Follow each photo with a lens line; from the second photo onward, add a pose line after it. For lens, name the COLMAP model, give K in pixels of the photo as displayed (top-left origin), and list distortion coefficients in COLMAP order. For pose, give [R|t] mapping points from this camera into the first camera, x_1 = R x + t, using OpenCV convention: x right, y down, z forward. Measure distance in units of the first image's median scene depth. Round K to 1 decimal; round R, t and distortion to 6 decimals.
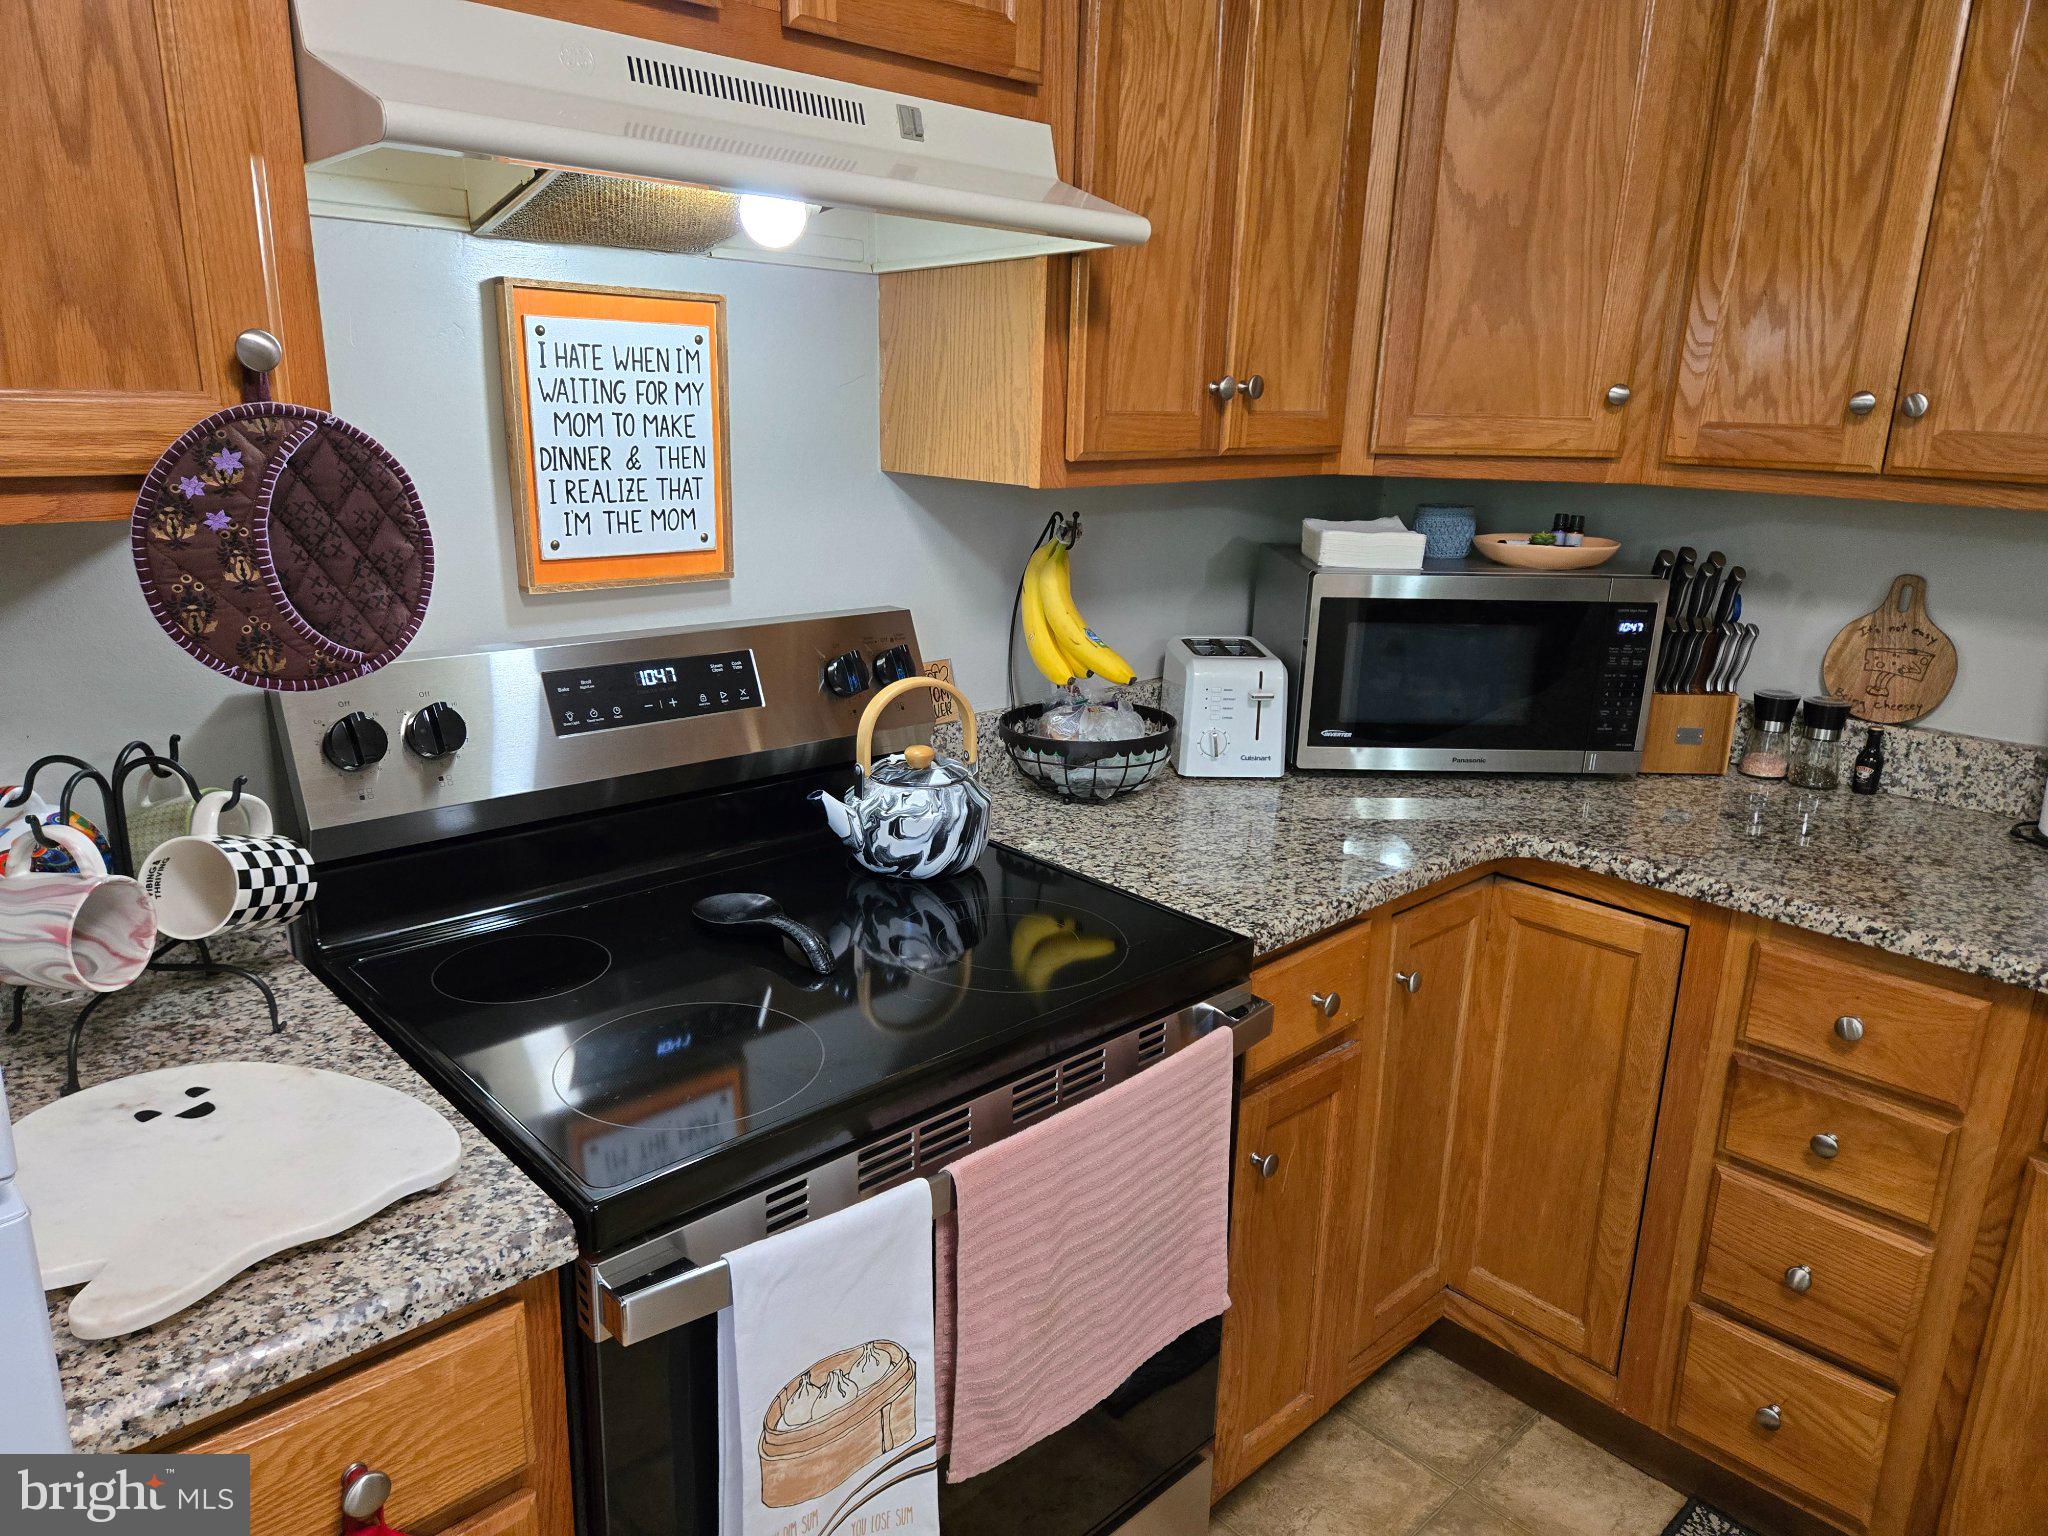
lens RADIAL K [[1361.1, 0, 1019.6], [0, 1361.1, 775.3], [0, 0, 1]] dist [0.078738, -0.072086]
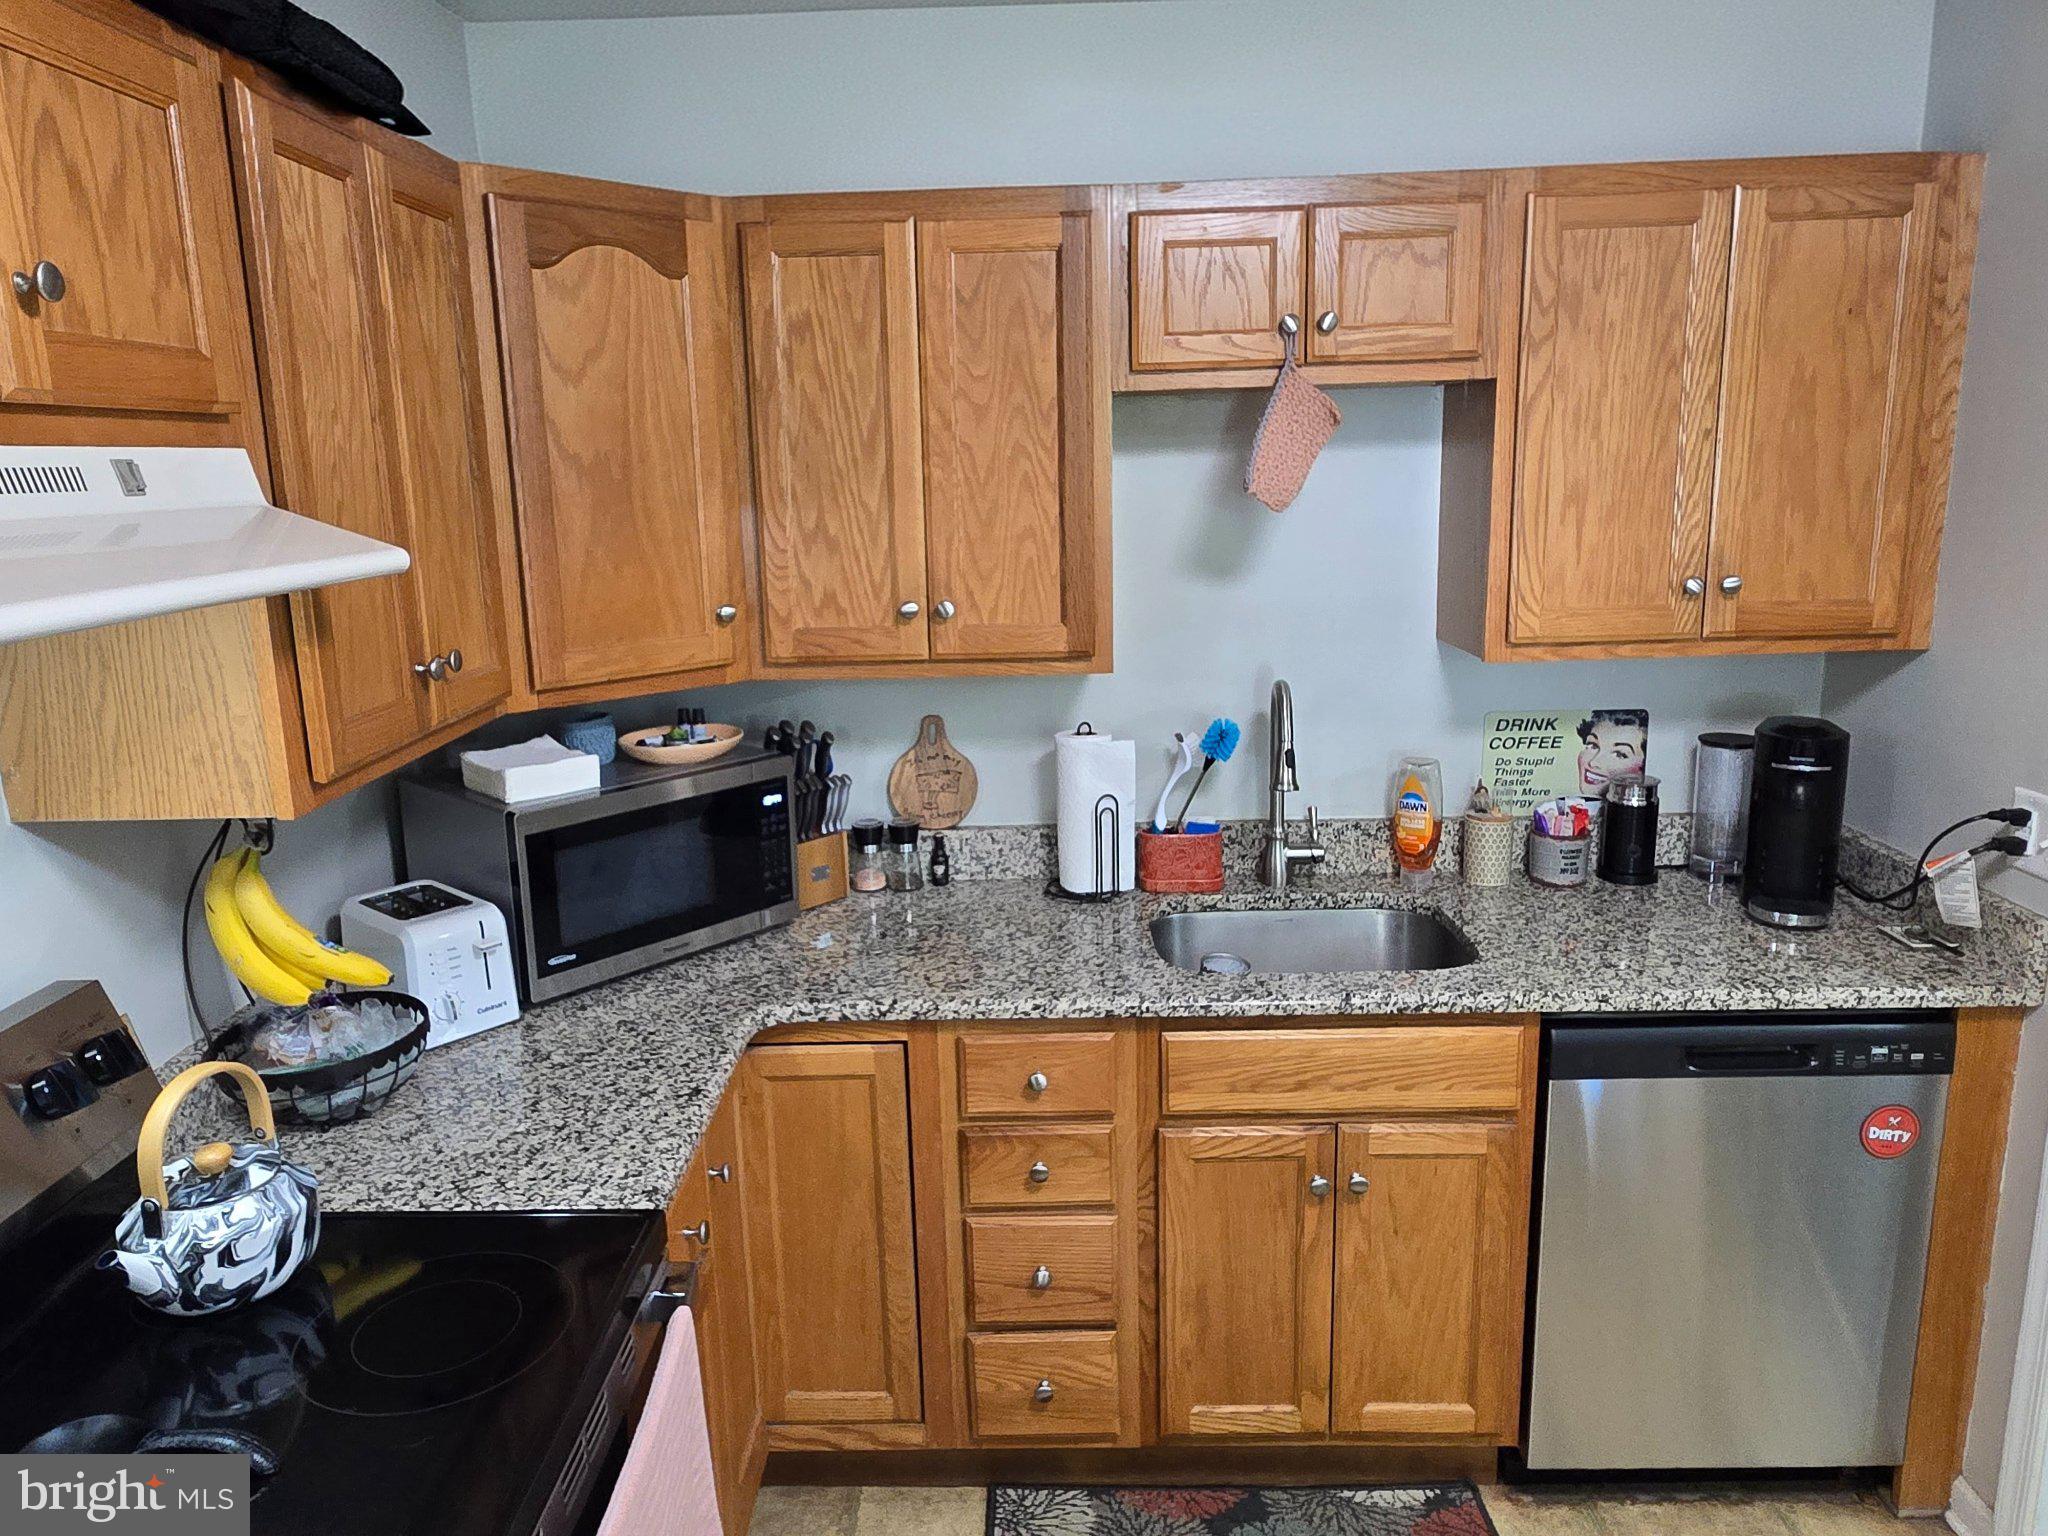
lens RADIAL K [[1383.9, 0, 987.8], [0, 1383.9, 750.2], [0, 0, 1]] dist [0.003612, 0.007189]
pose [[0.706296, -0.189157, 0.682177, -0.269632], [0.235803, 0.971473, 0.025234, -0.165294], [-0.667490, 0.143037, 0.730752, 0.020335]]
